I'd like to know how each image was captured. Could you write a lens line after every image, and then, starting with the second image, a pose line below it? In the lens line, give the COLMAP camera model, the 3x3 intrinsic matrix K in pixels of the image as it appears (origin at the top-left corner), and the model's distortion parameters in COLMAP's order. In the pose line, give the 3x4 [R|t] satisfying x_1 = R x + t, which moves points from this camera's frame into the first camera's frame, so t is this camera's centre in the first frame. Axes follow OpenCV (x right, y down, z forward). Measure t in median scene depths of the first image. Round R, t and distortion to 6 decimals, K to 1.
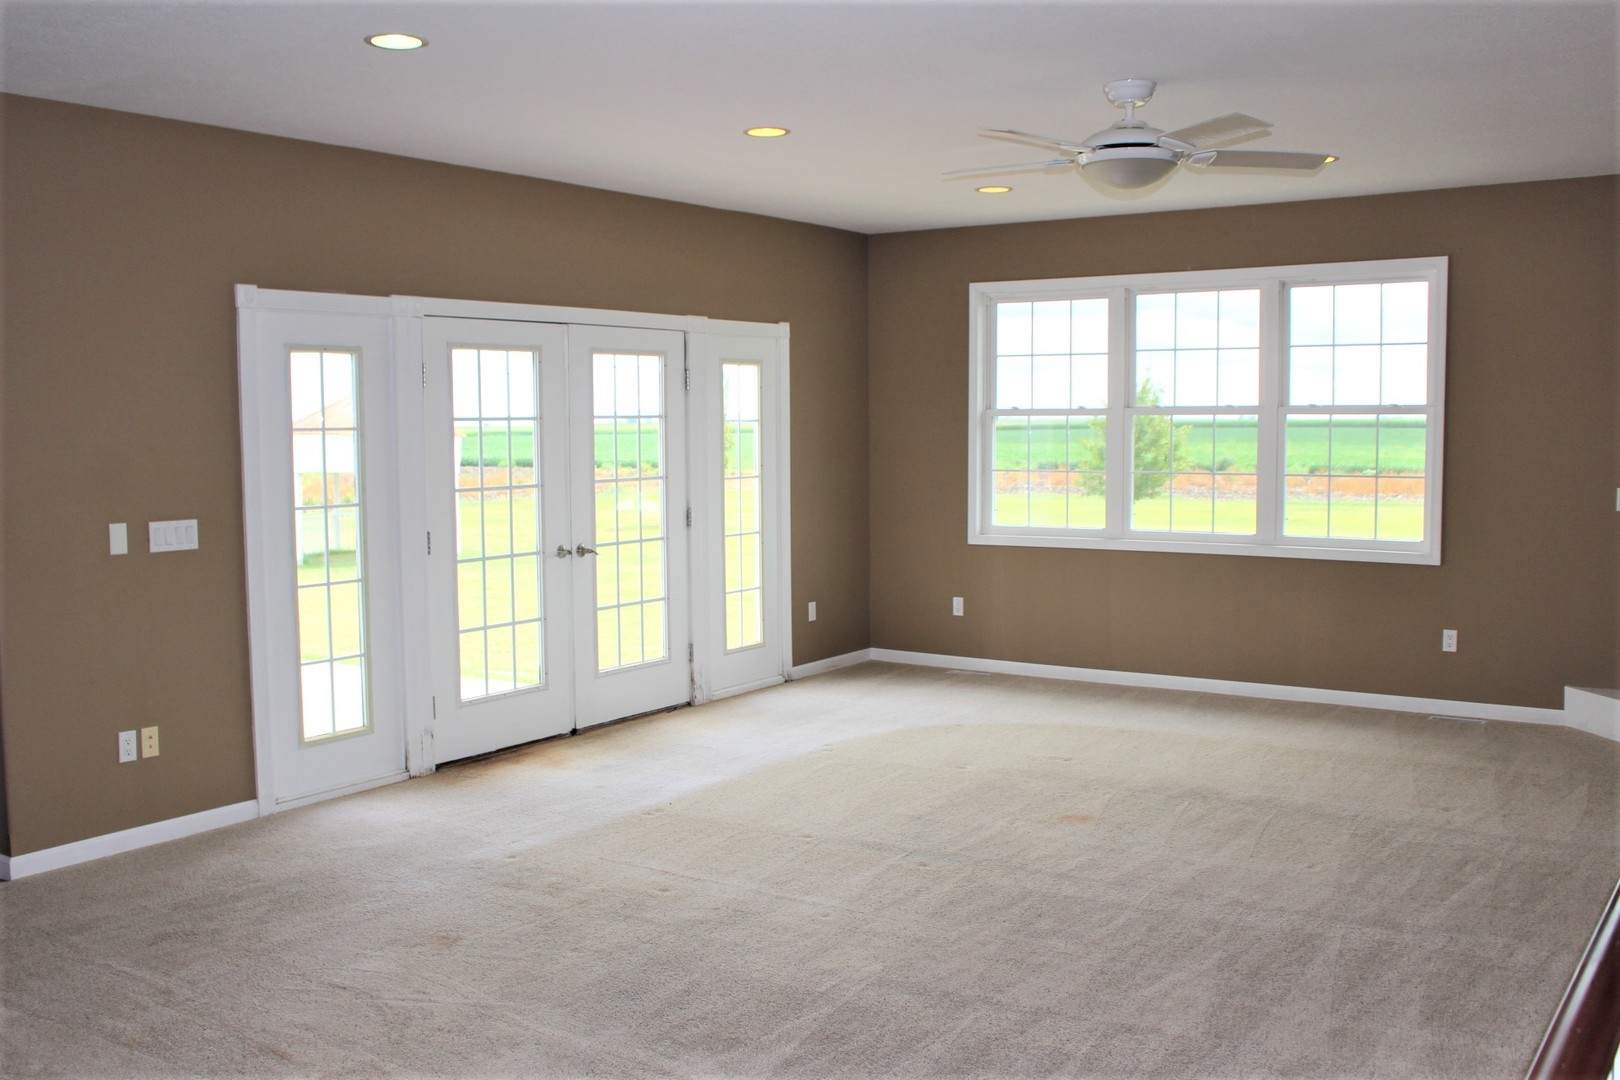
lens RADIAL K [[1522.5, 0, 810.0], [0, 1522.5, 540.0], [0, 0, 1]] dist [-0.081378, 0.006598]
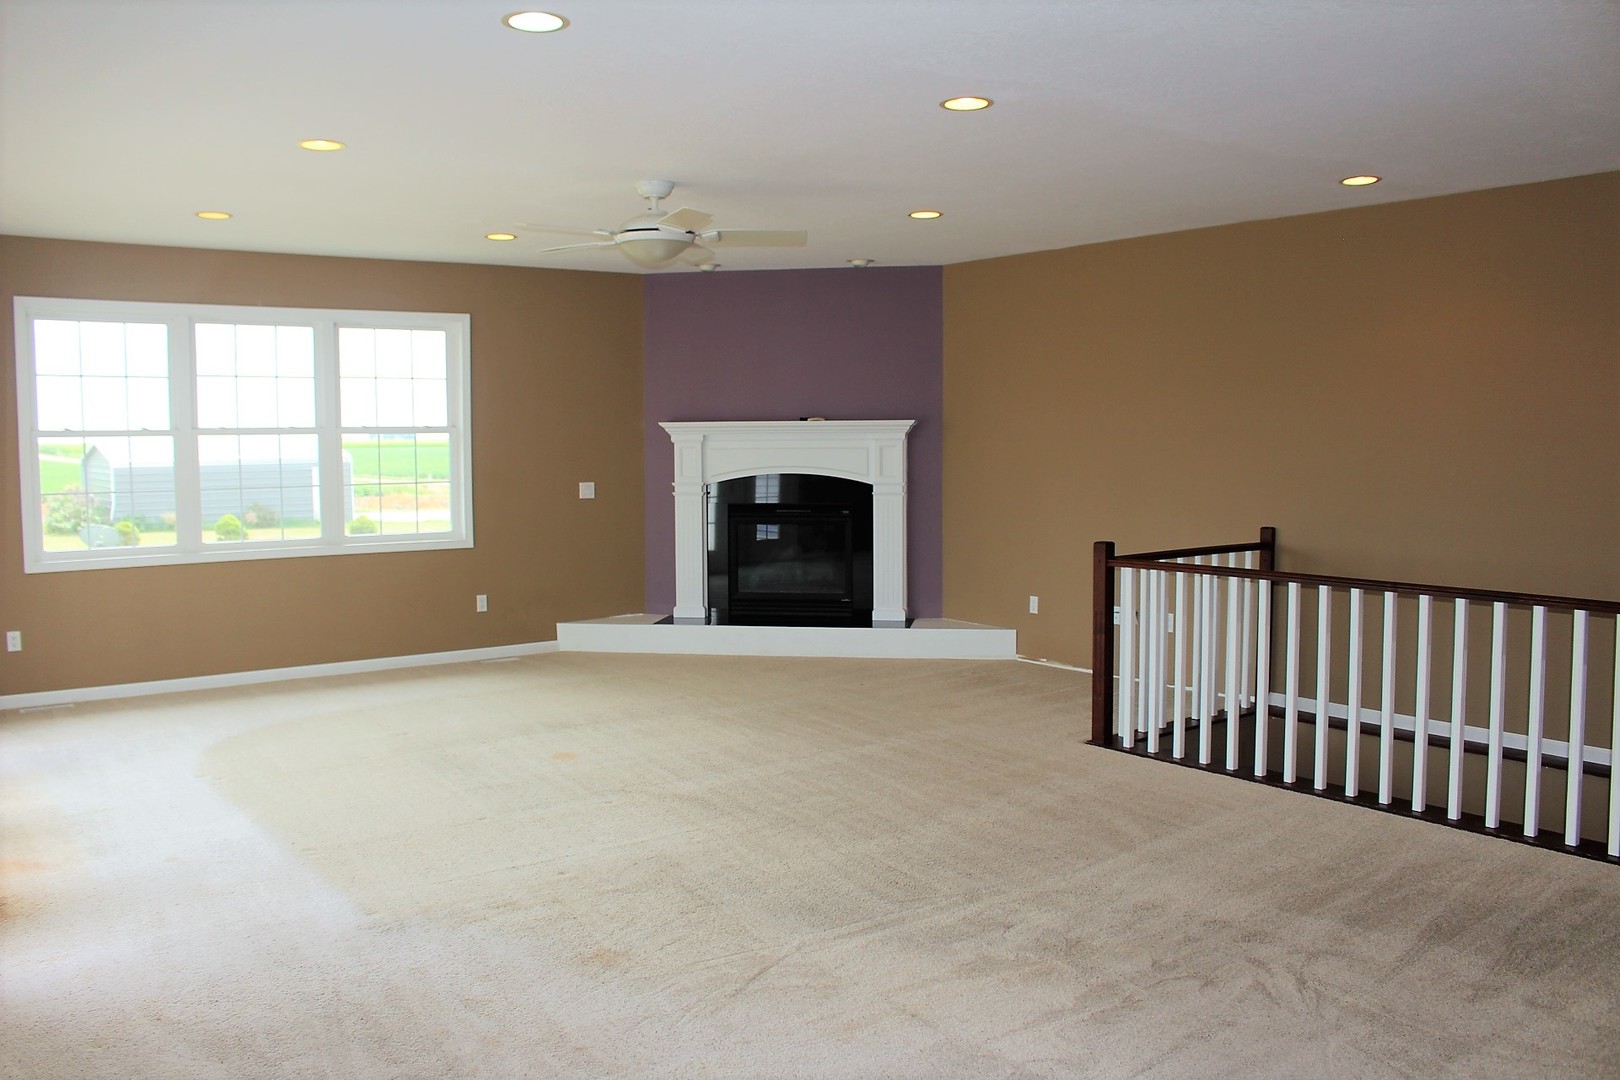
lens RADIAL K [[1329.5, 0, 802.2], [0, 1329.5, 546.0], [0, 0, 1]] dist [-0.159096, 0.132062]
pose [[0.321265, -0.071035, 0.944321, -0.551917], [0.077829, 0.995790, 0.048429, -0.016995], [-0.943786, 0.057937, 0.325441, 0.329684]]
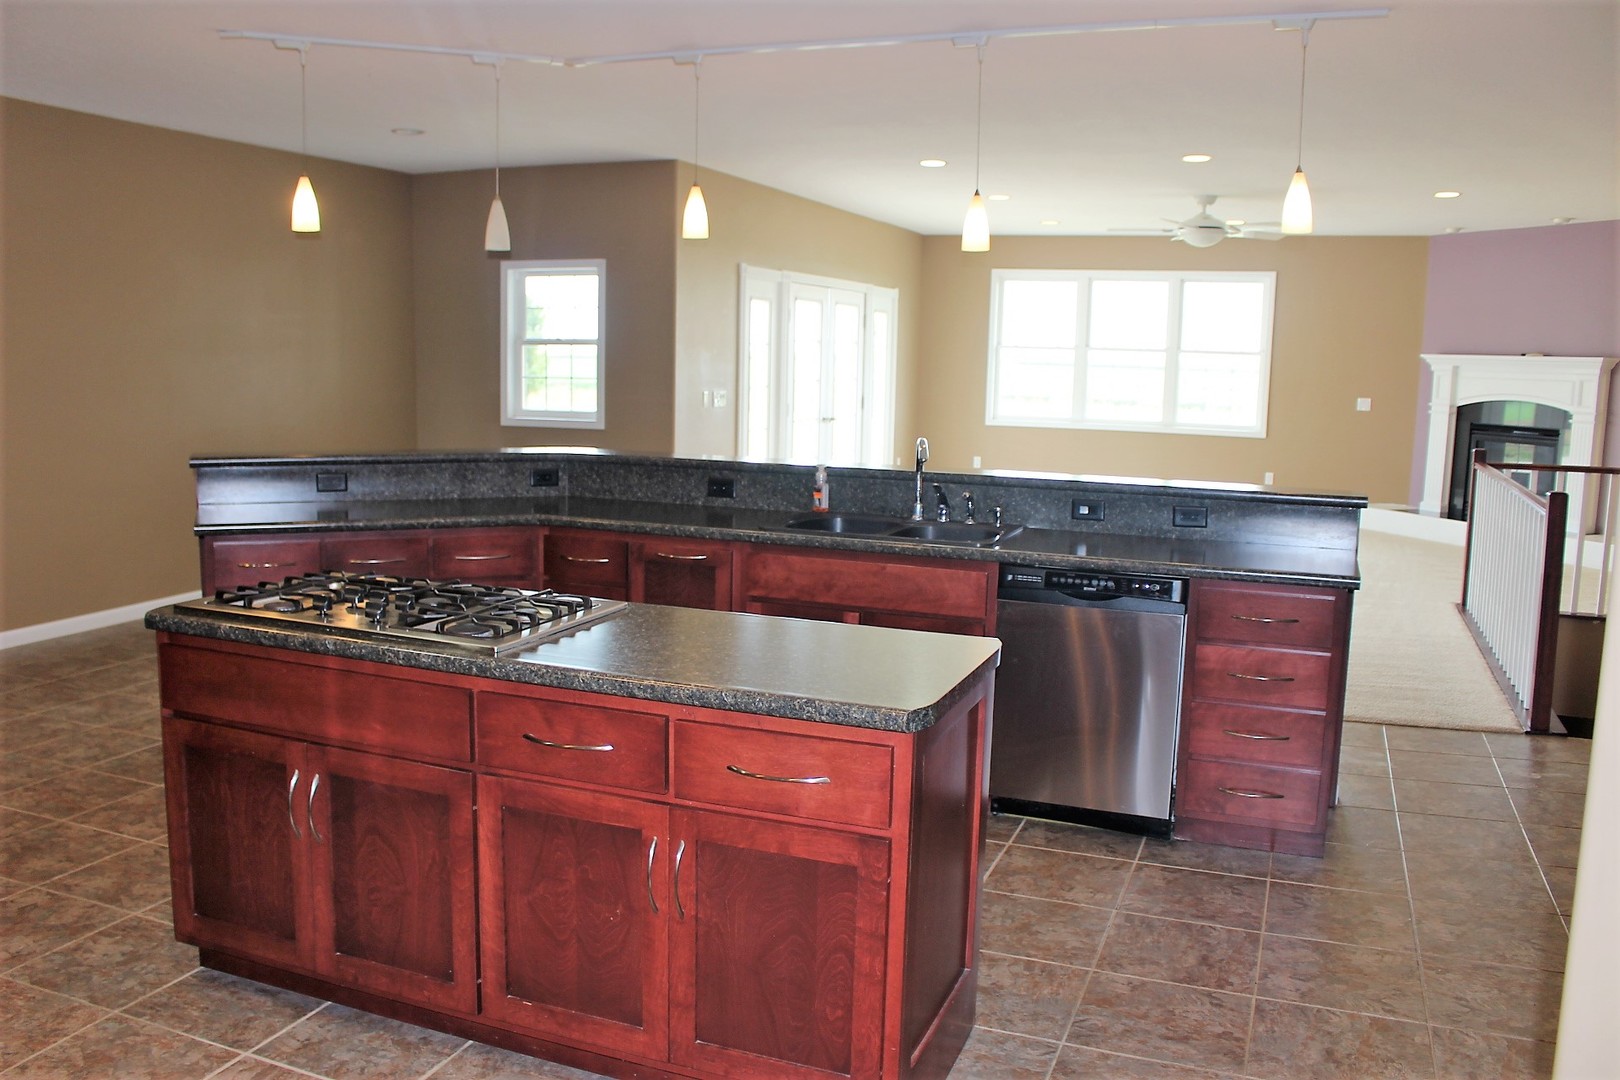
lens RADIAL K [[1329.5, 0, 802.2], [0, 1329.5, 546.0], [0, 0, 1]] dist [-0.159096, 0.132062]
pose [[0.973933, -0.004320, 0.226793, -0.481823], [-0.011077, 0.997720, 0.066574, 0.046523], [-0.226563, -0.067350, 0.971665, -0.429342]]
